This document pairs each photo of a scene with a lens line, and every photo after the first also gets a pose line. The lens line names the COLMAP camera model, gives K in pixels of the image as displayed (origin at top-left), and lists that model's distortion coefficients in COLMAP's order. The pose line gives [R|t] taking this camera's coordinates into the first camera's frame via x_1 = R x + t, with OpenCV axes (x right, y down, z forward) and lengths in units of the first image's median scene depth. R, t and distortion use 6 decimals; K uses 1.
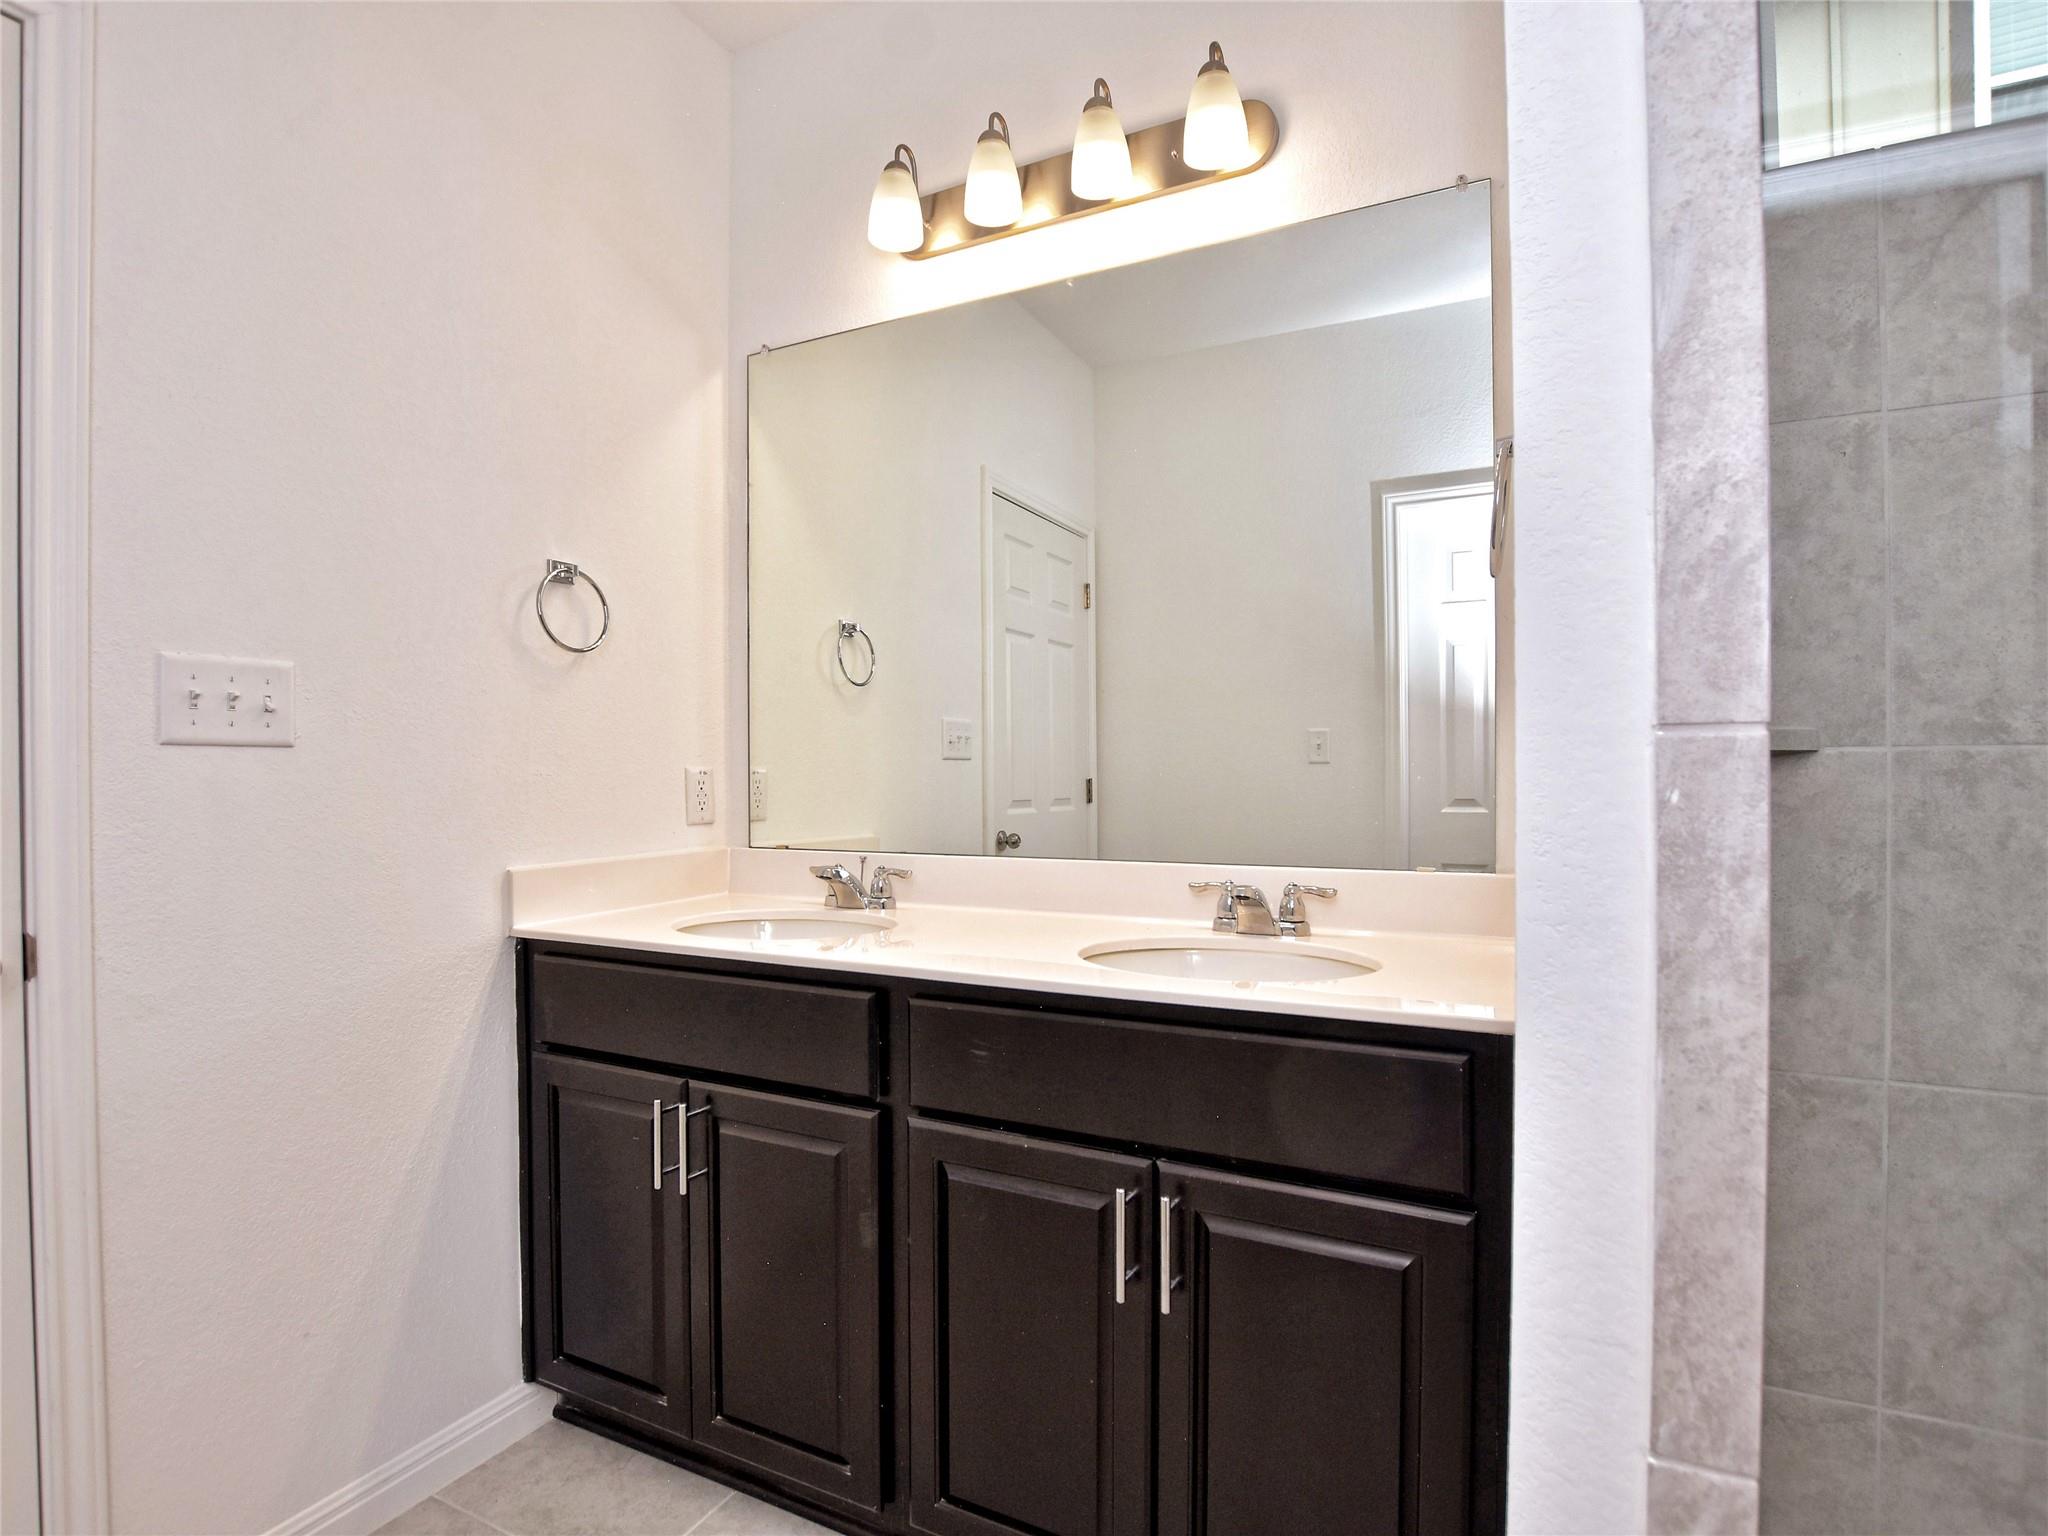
lens RADIAL K [[1021.0, 0, 1014.7], [0, 1021.0, 771.7], [0, 0, 1]] dist [-0.001229, -0.014728]
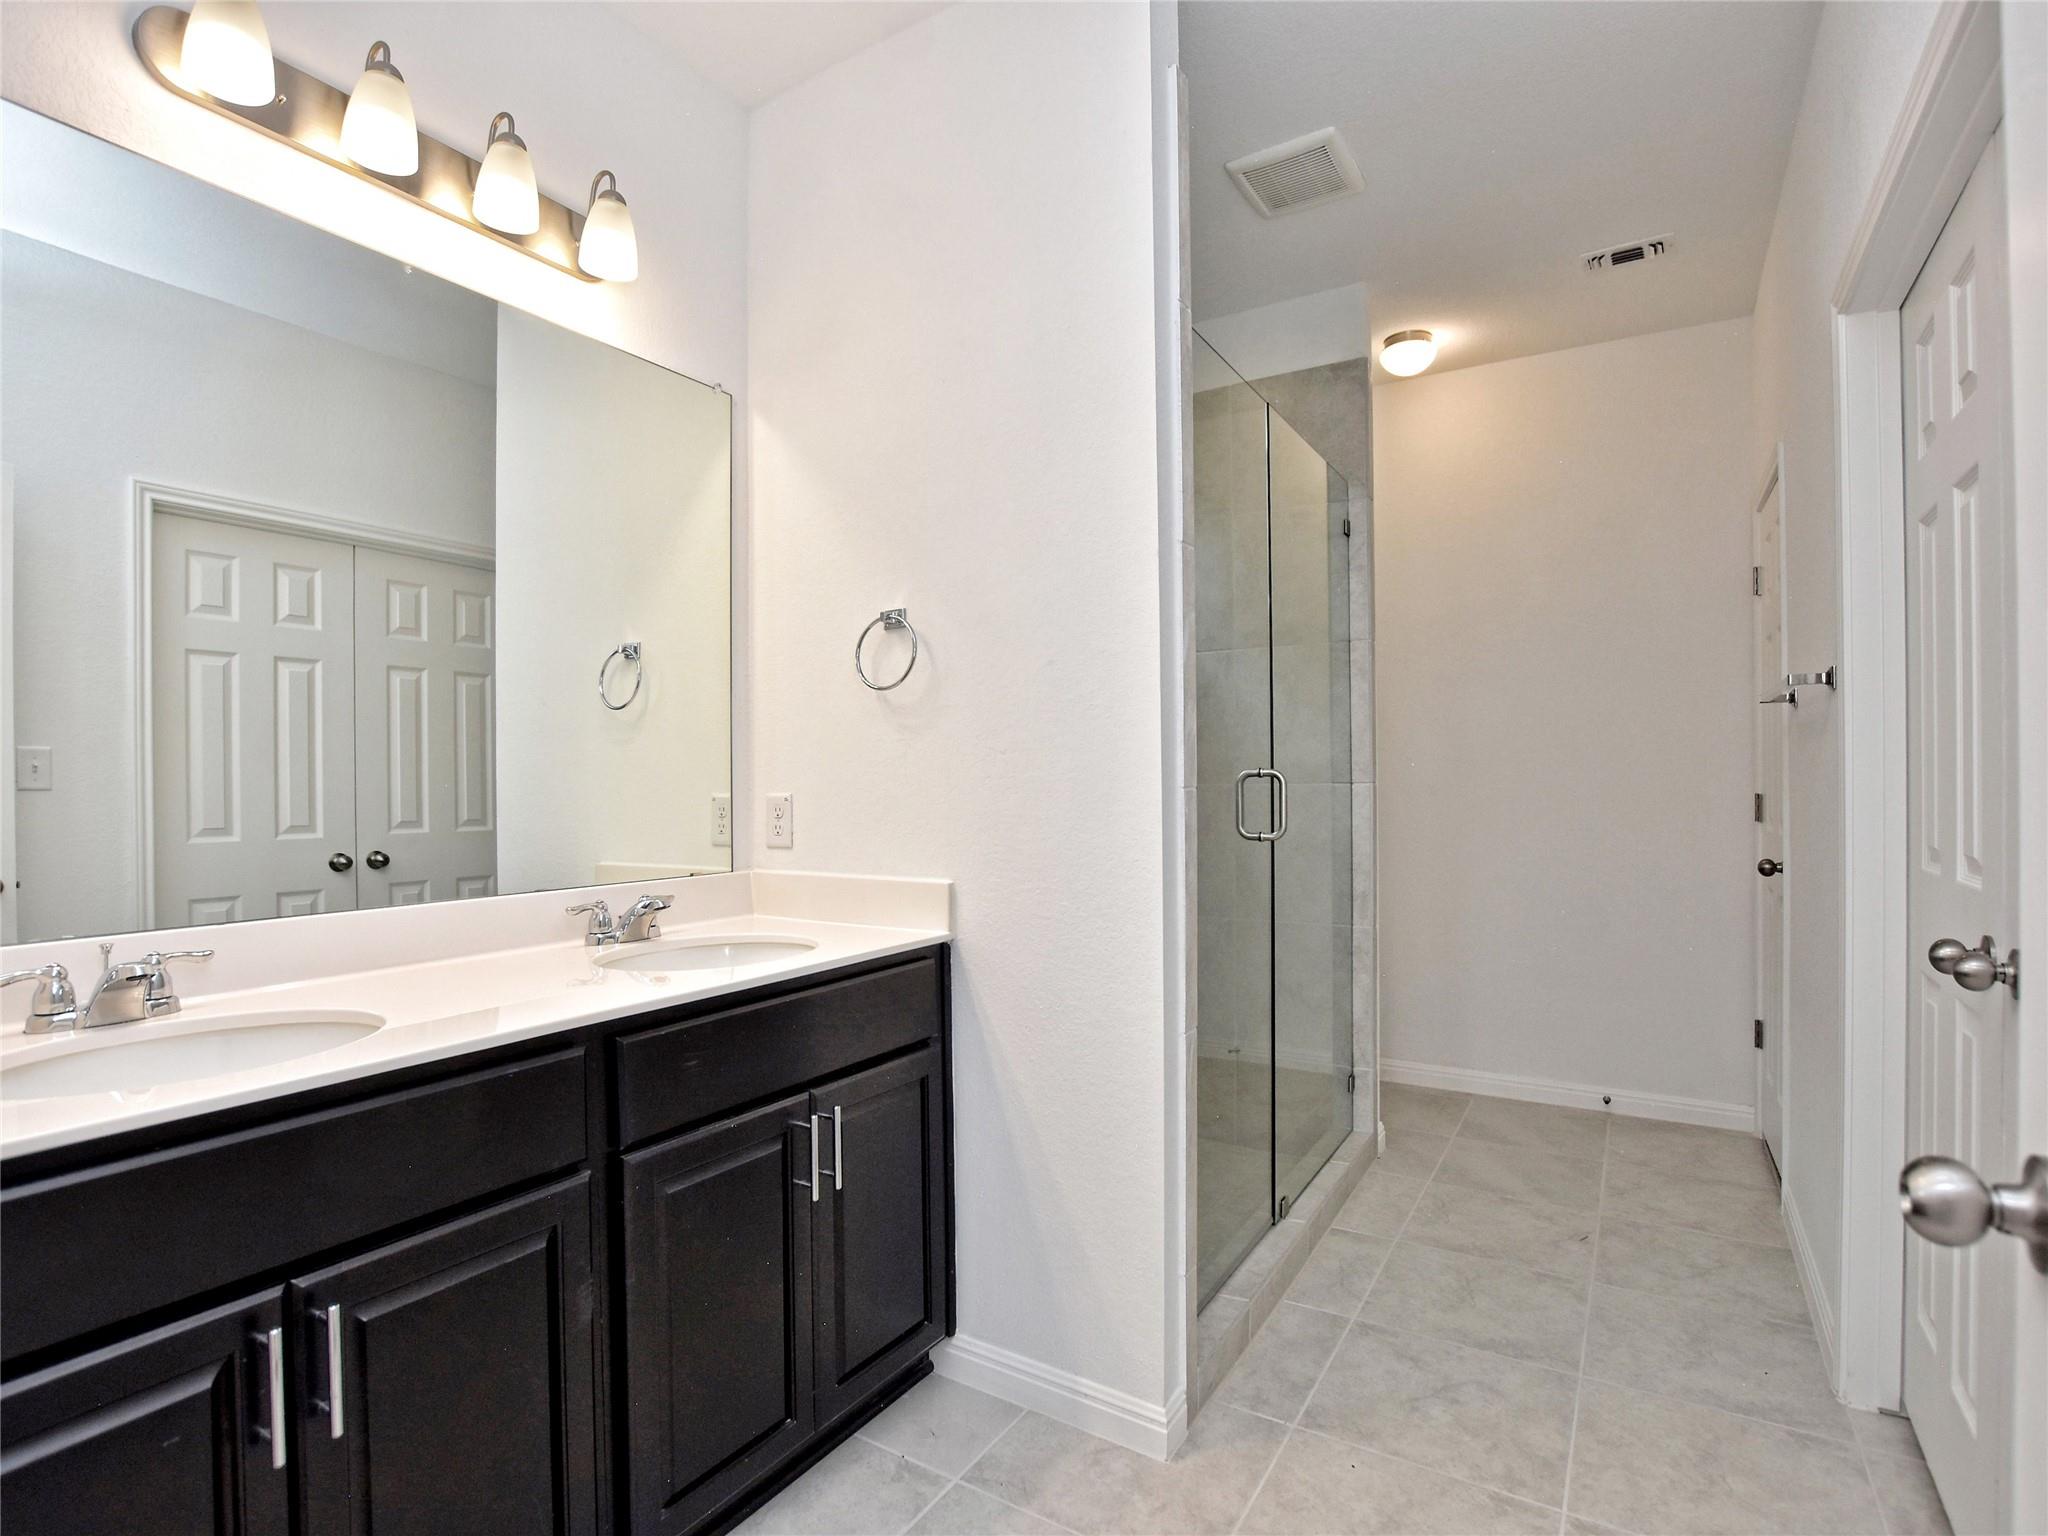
lens RADIAL K [[1004.2, 0, 1028.6], [0, 1004.2, 739.2], [0, 0, 1]] dist [0.000216, 0.000026]
pose [[0.094581, 0.058286, 0.993809, -0.828871], [0.018790, 0.998002, -0.060320, 0.003877], [-0.995340, 0.024379, 0.093297, 0.409919]]
